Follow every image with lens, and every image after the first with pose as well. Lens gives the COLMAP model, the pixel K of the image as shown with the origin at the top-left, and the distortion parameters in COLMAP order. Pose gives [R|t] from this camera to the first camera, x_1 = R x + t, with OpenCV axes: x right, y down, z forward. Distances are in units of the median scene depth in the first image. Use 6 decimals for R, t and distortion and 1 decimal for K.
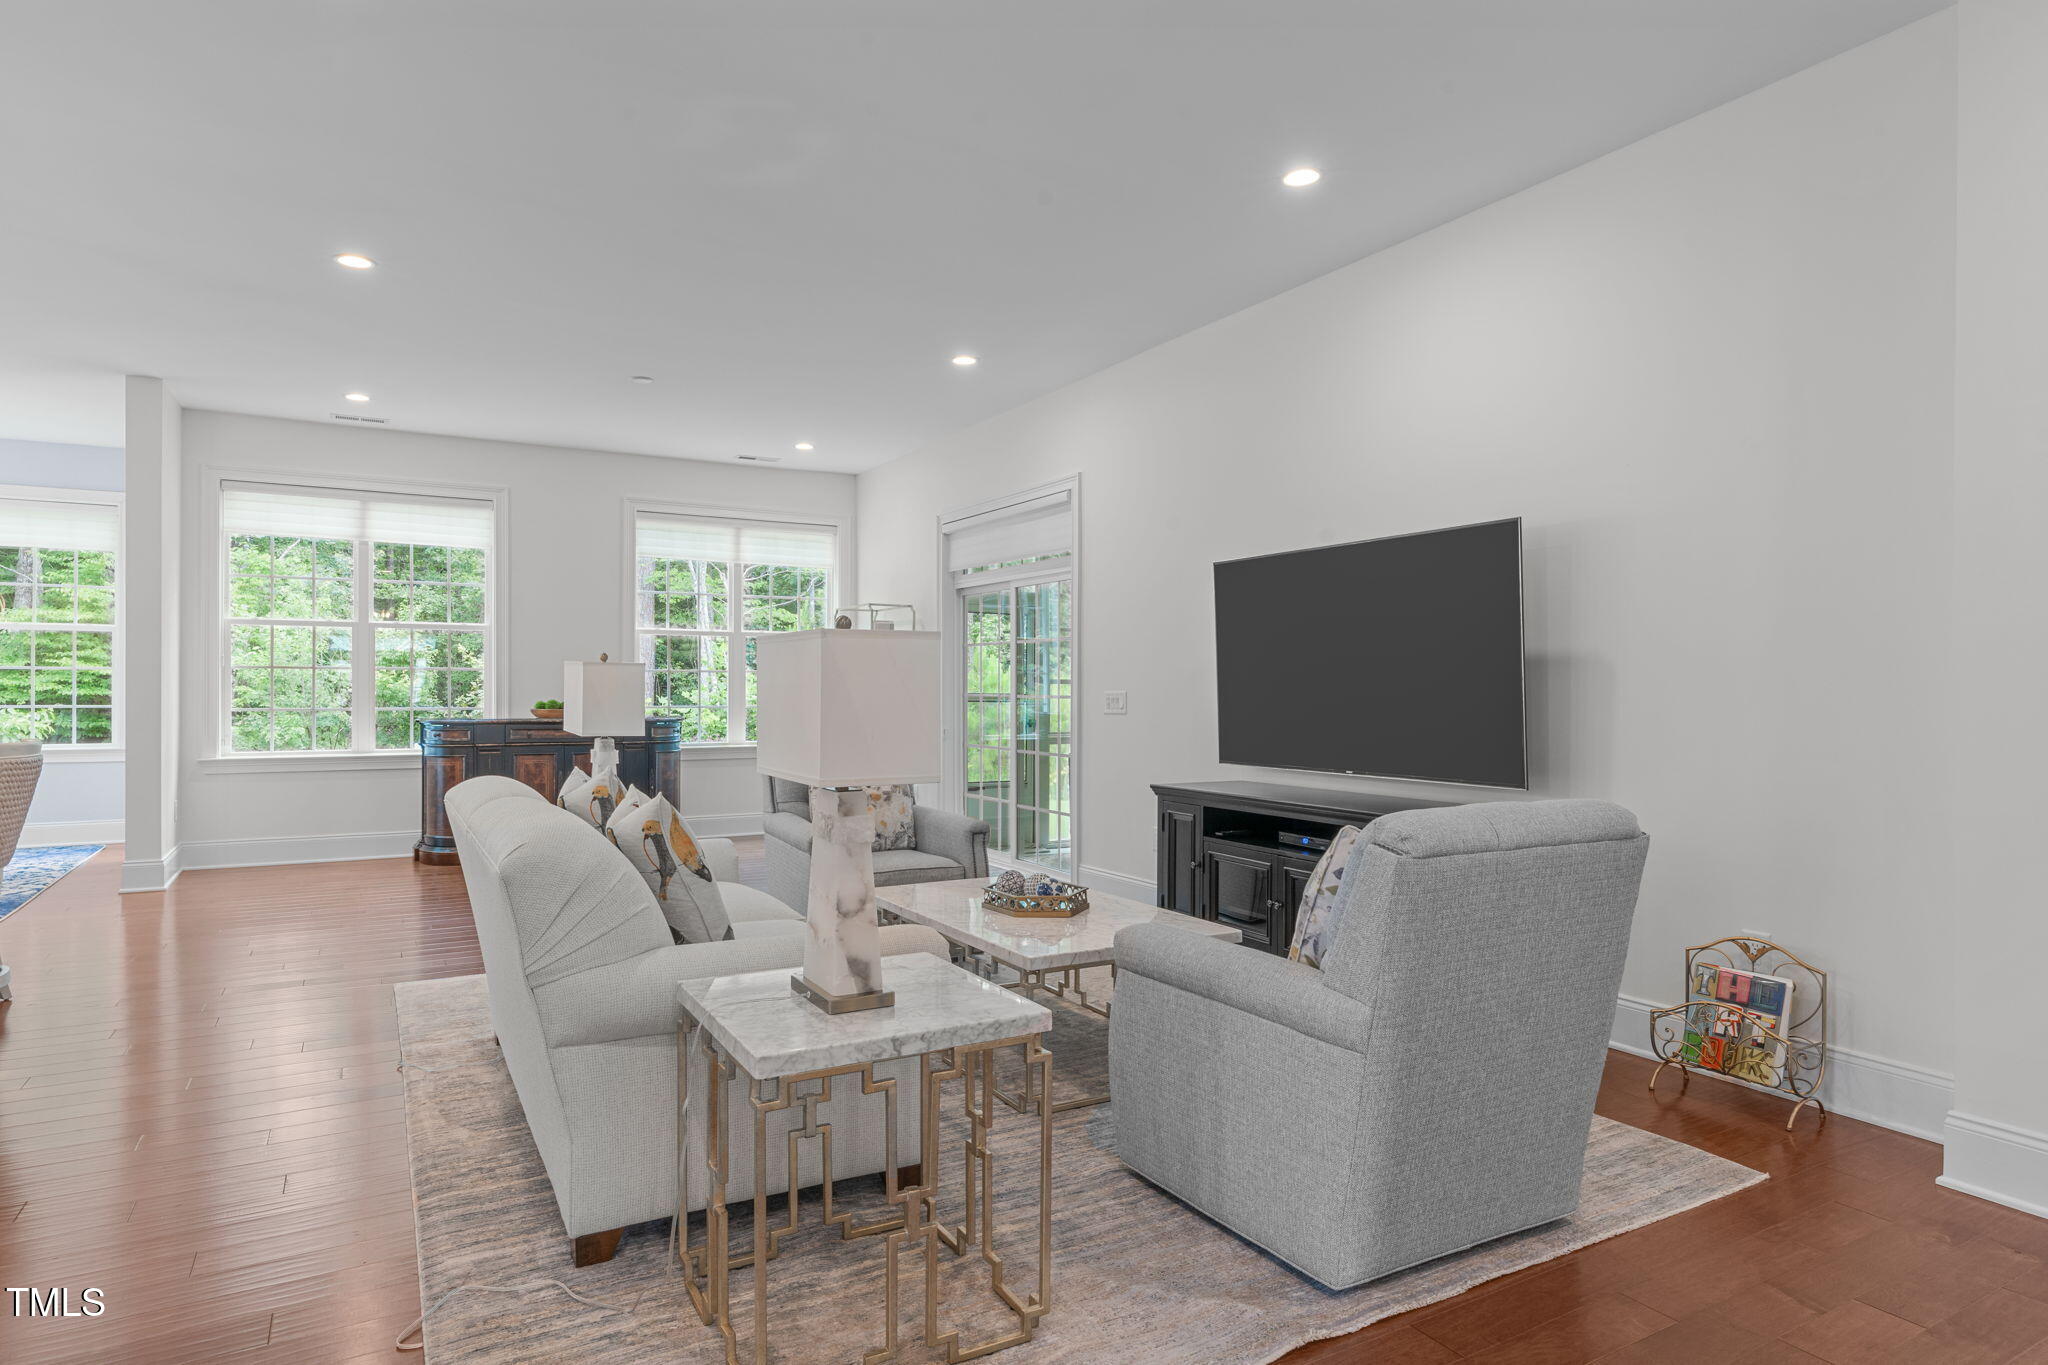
lens RADIAL K [[1188.7, 0, 1024.0], [0, 1188.7, 682.5], [0, 0, 1]] dist [0.001016, 0.001799]
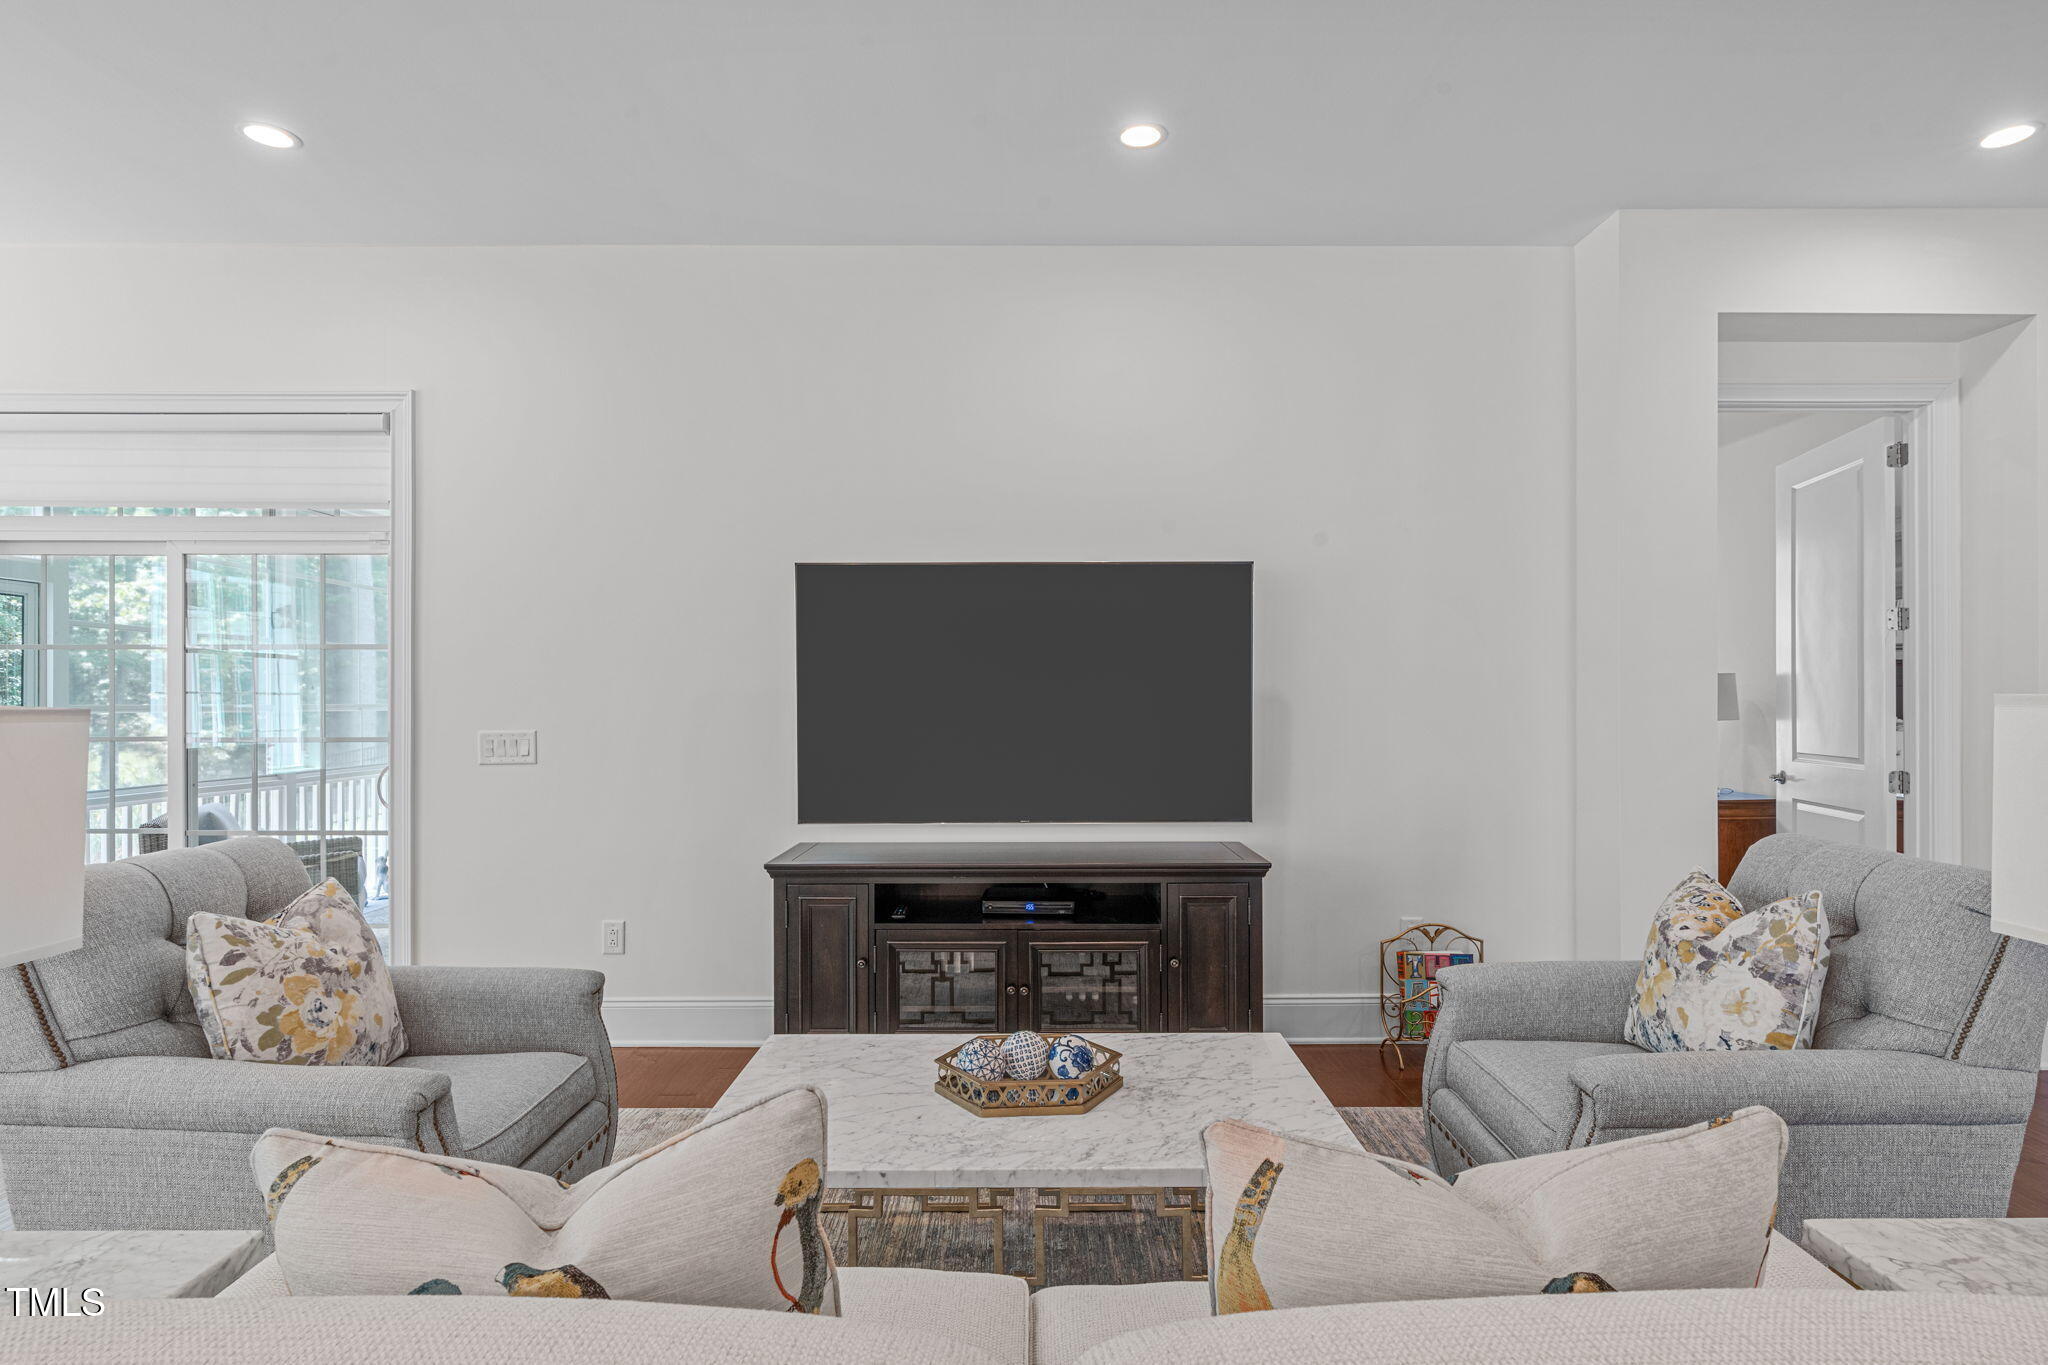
lens RADIAL K [[1047.4, 0, 1028.1], [0, 1047.4, 703.5], [0, 0, 1]] dist [-0.001095, 0.002071]
pose [[0.483153, -0.004583, 0.875524, -0.406935], [0.001157, 0.999989, 0.004596, -0.015060], [-0.875535, -0.001208, 0.483153, 0.624165]]
